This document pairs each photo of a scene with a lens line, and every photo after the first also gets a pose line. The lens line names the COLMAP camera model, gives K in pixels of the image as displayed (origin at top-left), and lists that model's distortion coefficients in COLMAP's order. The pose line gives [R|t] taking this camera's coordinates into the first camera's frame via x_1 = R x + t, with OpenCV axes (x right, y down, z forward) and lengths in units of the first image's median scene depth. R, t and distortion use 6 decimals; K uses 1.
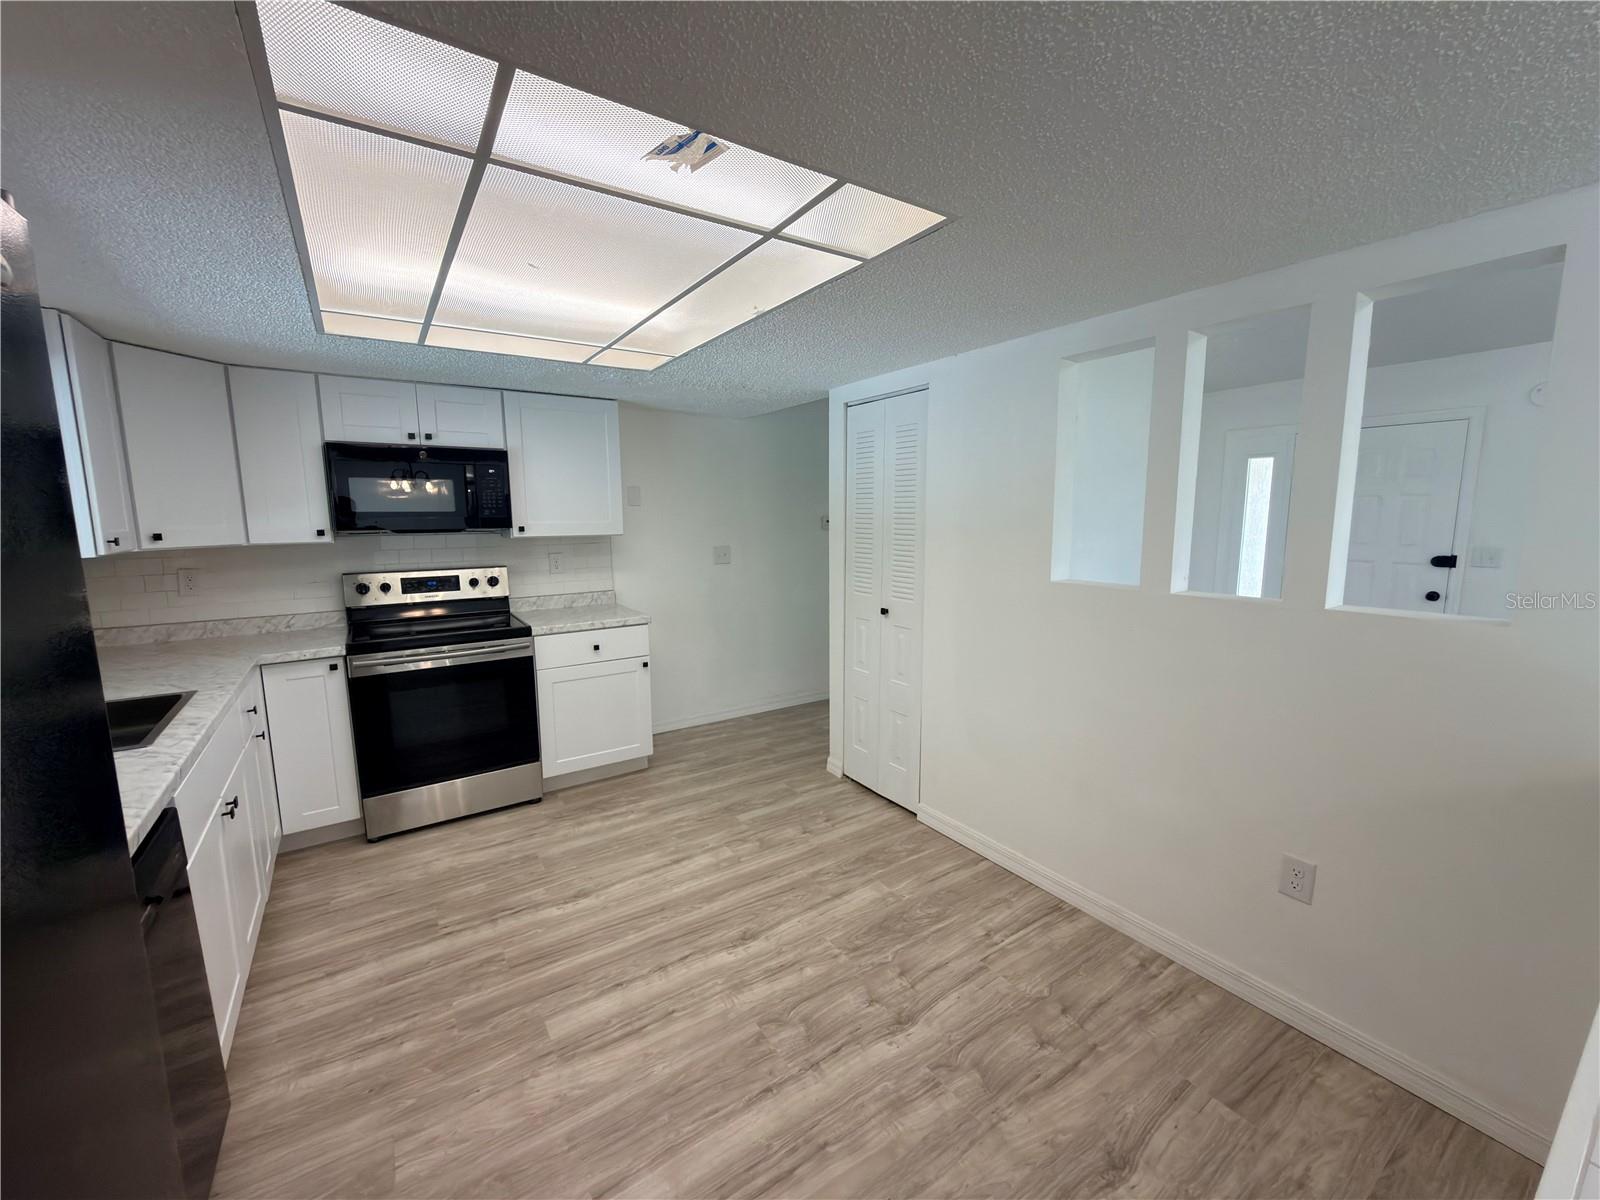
lens RADIAL K [[639.3, 0, 798.7], [0, 639.3, 599.5], [0, 0, 1]] dist [0.000031, -0.000312]
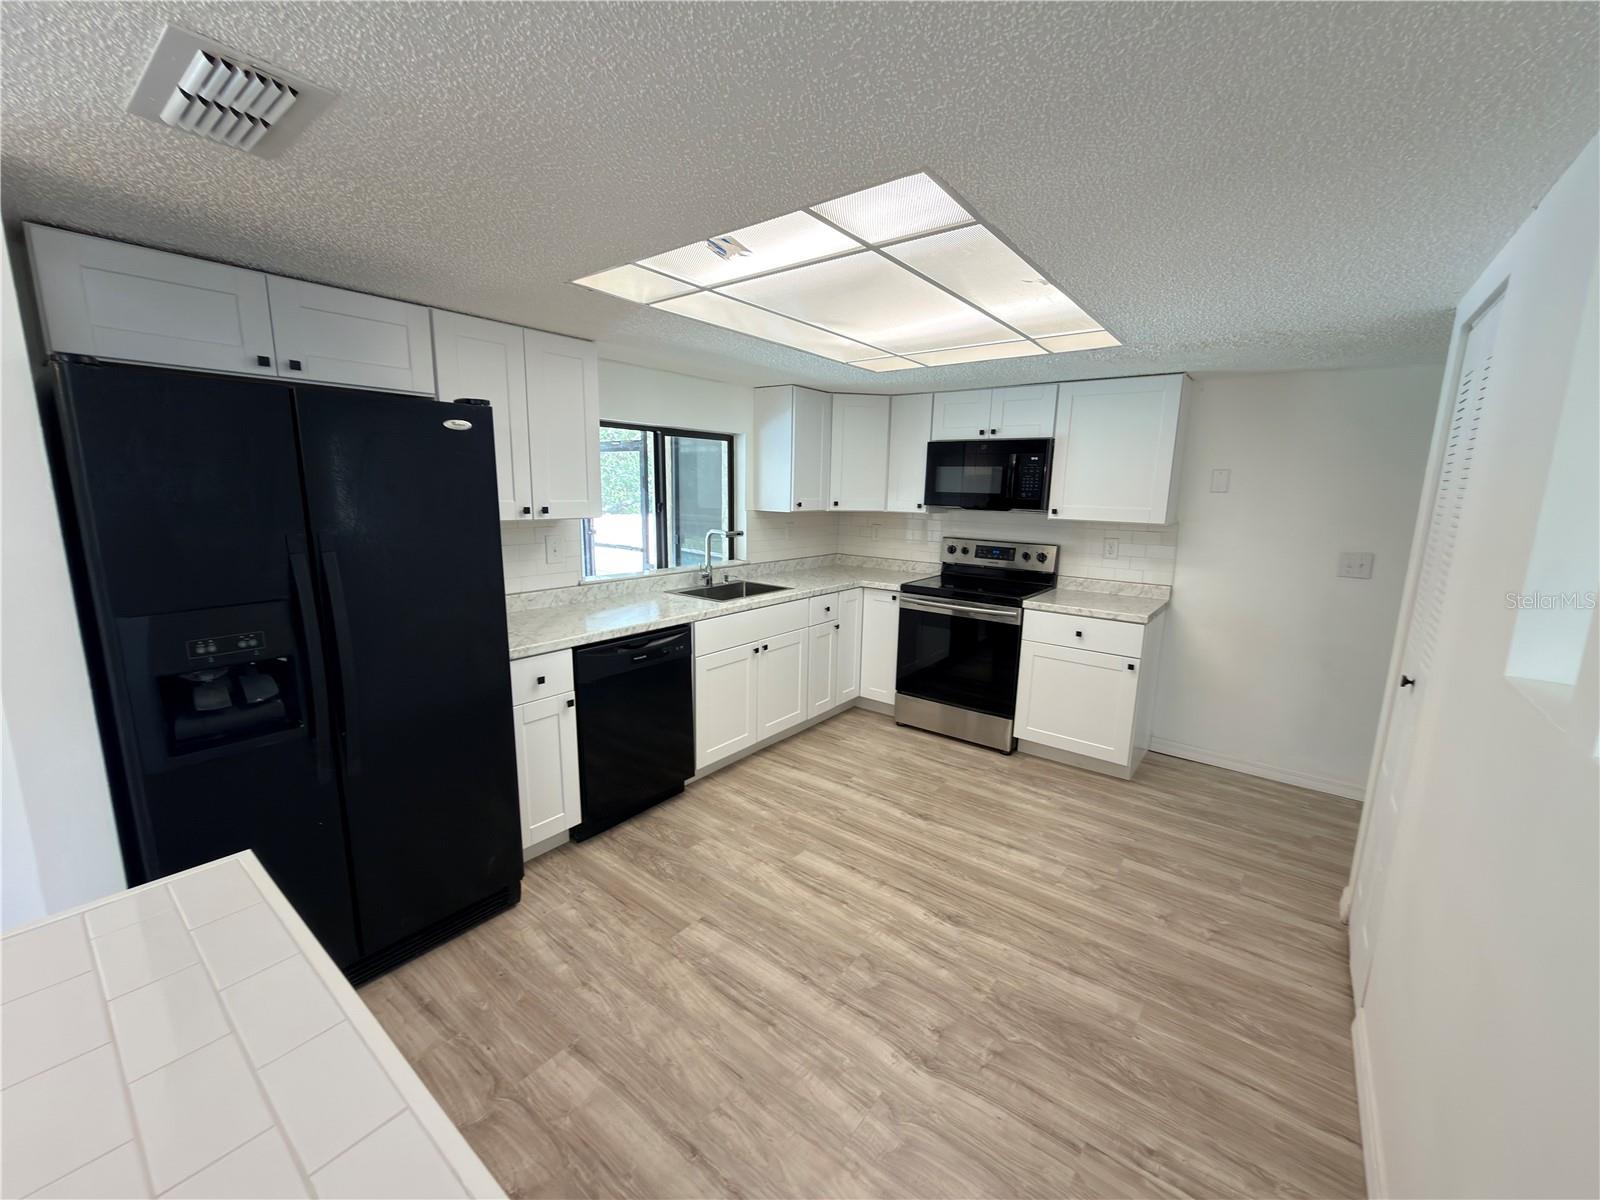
lens RADIAL K [[639.3, 0, 798.7], [0, 639.3, 599.5], [0, 0, 1]] dist [0.000031, -0.000312]
pose [[0.308993, 0.179979, -0.933880, 0.650066], [-0.151237, 0.978735, 0.138583, -0.068324], [0.938963, 0.098416, 0.329641, 0.354895]]
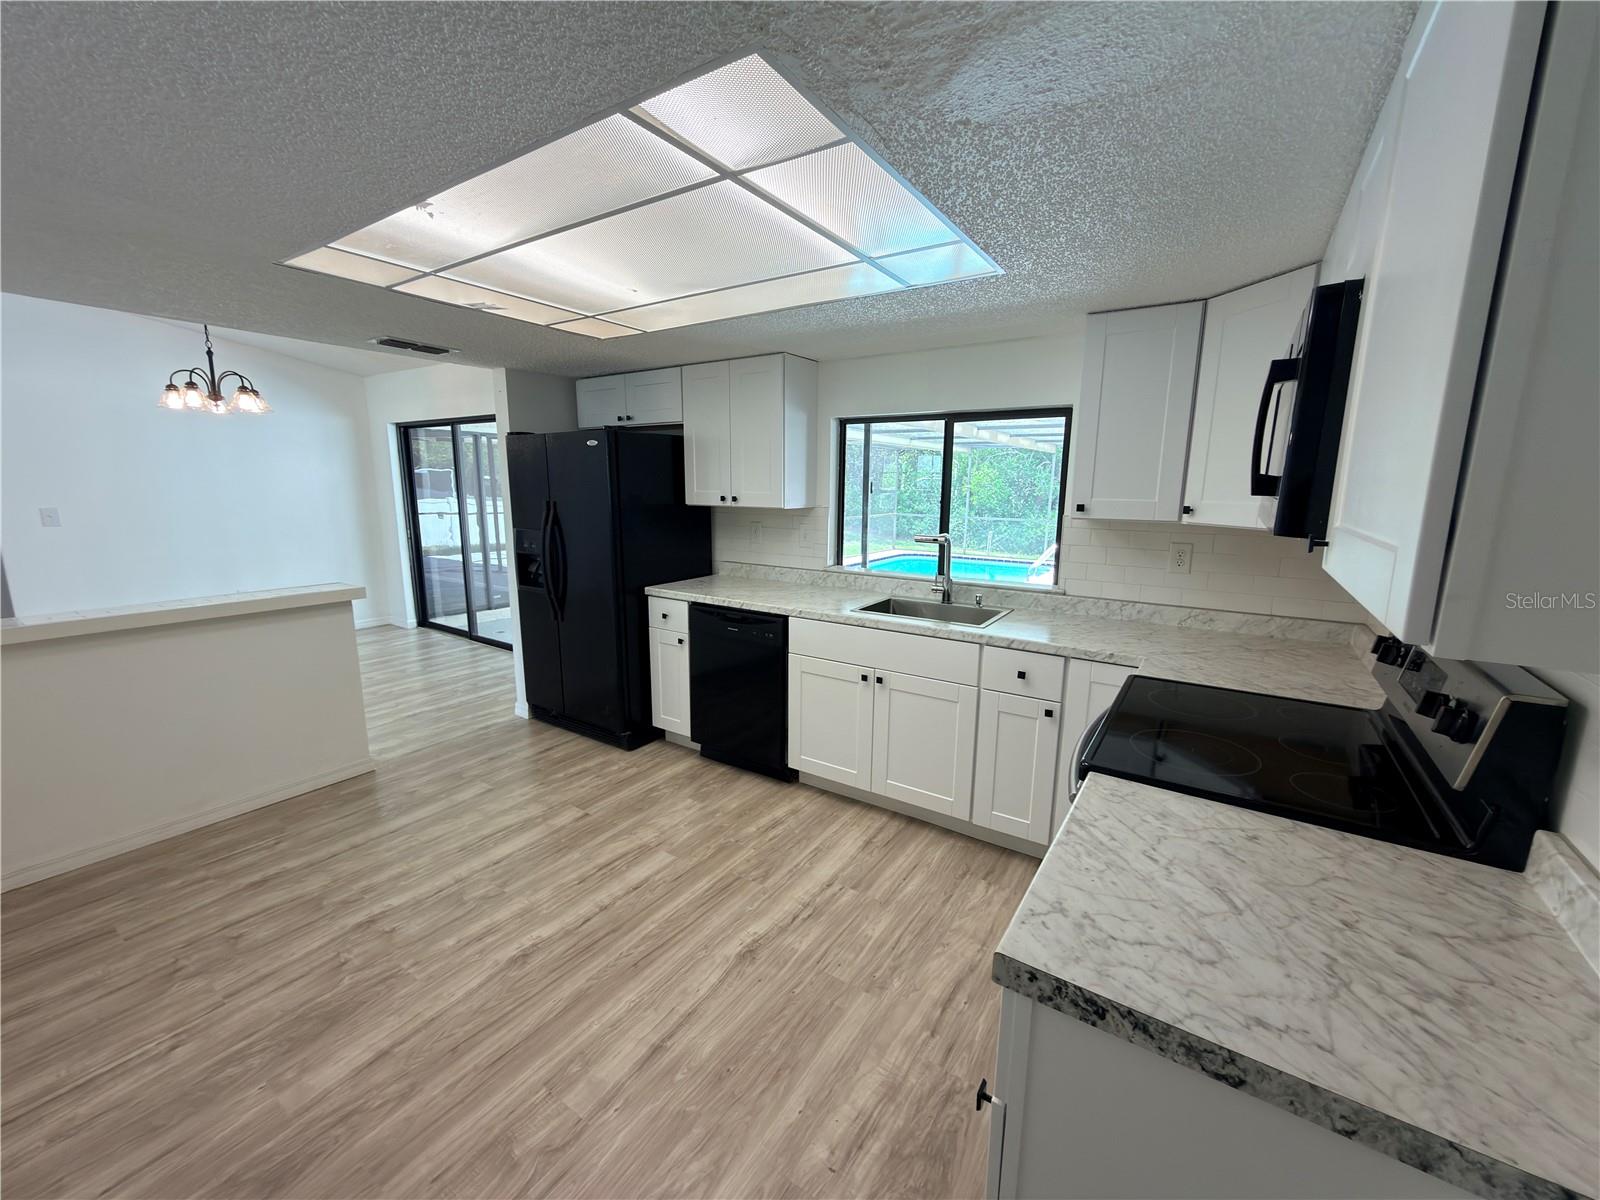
lens RADIAL K [[639.3, 0, 798.7], [0, 639.3, 599.5], [0, 0, 1]] dist [0.000031, -0.000312]
pose [[-0.926795, 0.067208, -0.369505, -0.133608], [-0.054342, 0.949507, 0.309003, -0.230601], [0.371615, 0.306463, -0.876346, 1.646131]]
